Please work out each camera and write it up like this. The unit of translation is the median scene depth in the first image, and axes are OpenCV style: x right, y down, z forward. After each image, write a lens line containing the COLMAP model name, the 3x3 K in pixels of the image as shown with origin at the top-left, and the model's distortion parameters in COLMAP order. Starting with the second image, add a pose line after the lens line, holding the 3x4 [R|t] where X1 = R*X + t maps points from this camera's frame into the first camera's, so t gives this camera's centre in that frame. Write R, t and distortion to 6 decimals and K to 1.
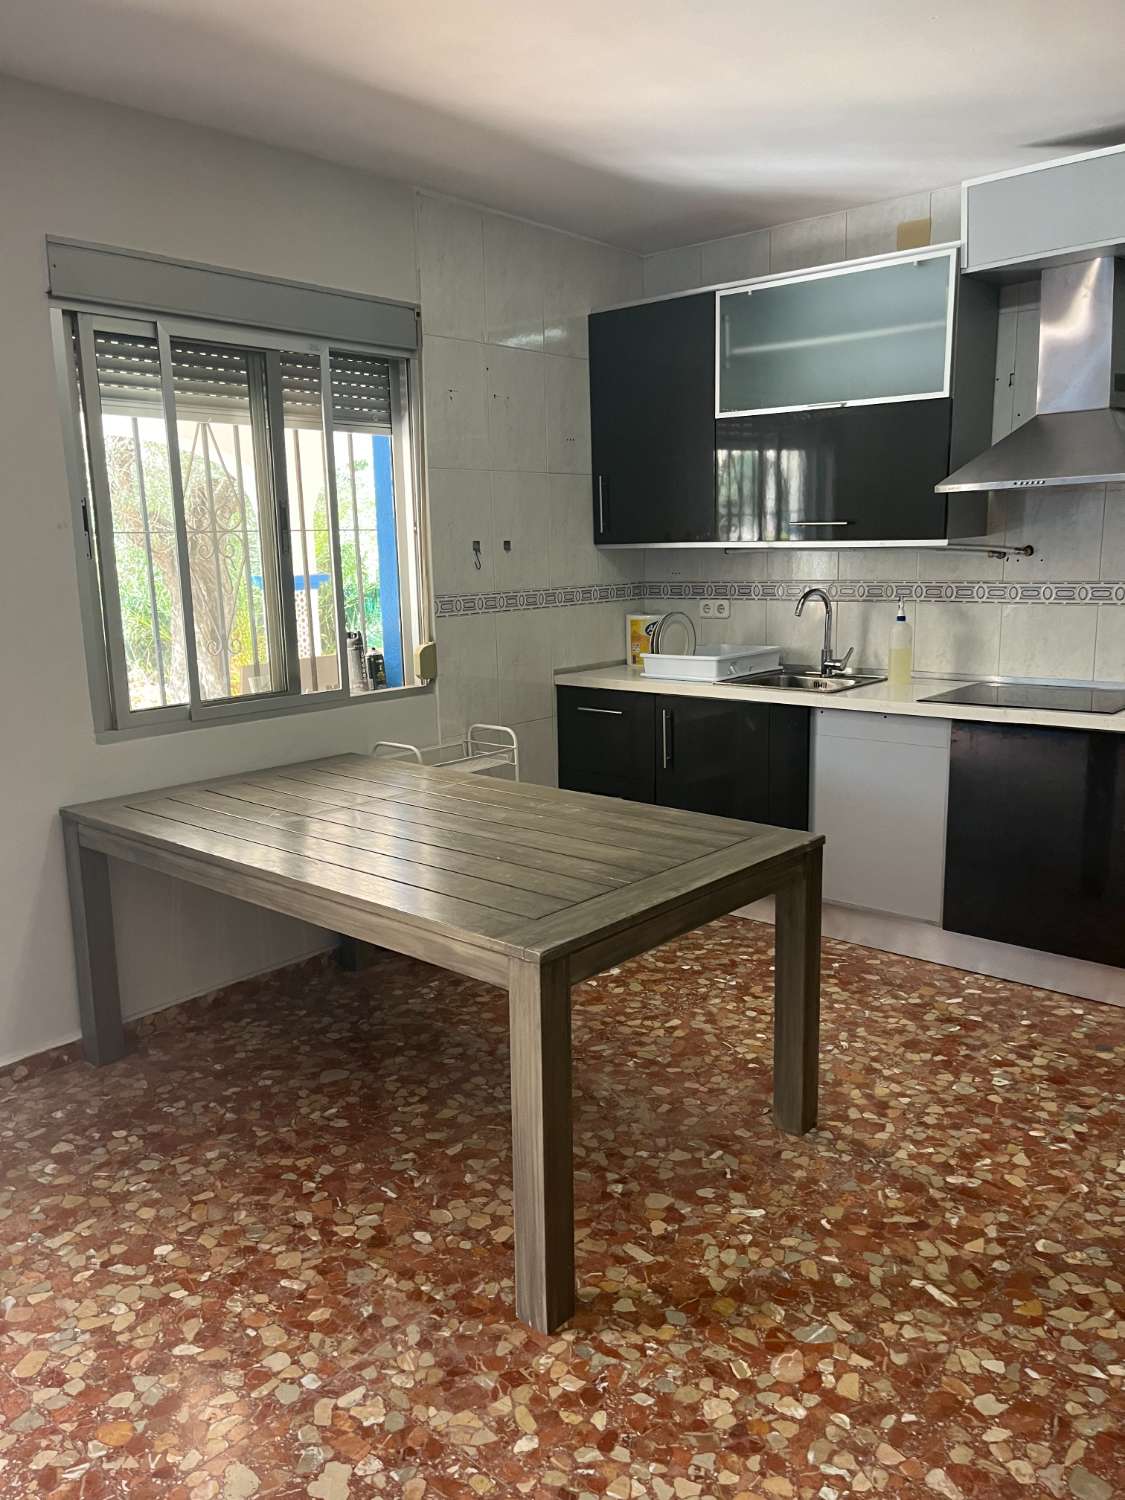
lens RADIAL K [[1130.7, 0, 574.3], [0, 1130.7, 755.1], [0, 0, 1]] dist [0.067305, -0.095113]
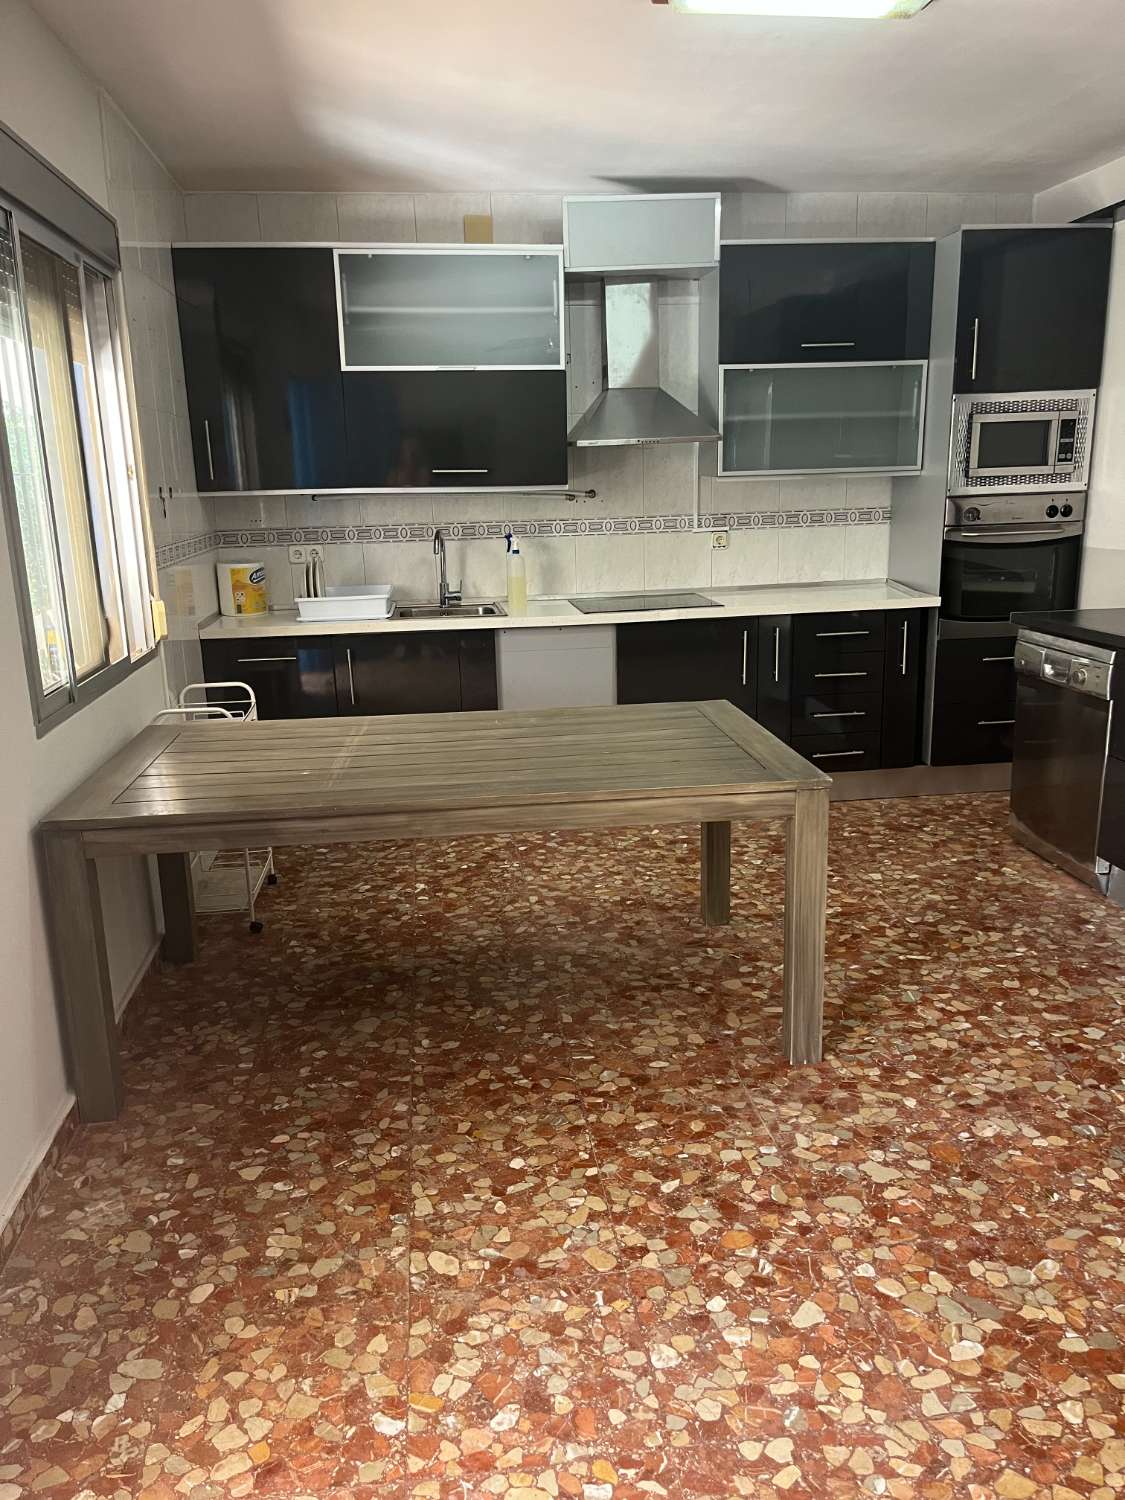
lens RADIAL K [[1130.7, 0, 570.7], [0, 1130.7, 751.8], [0, 0, 1]] dist [0.067305, -0.095113]
pose [[0.670574, -0.173139, 0.721356, -0.960563], [0.147625, 0.984080, 0.098966, -0.033469], [-0.727006, 0.040126, 0.685458, 0.220643]]
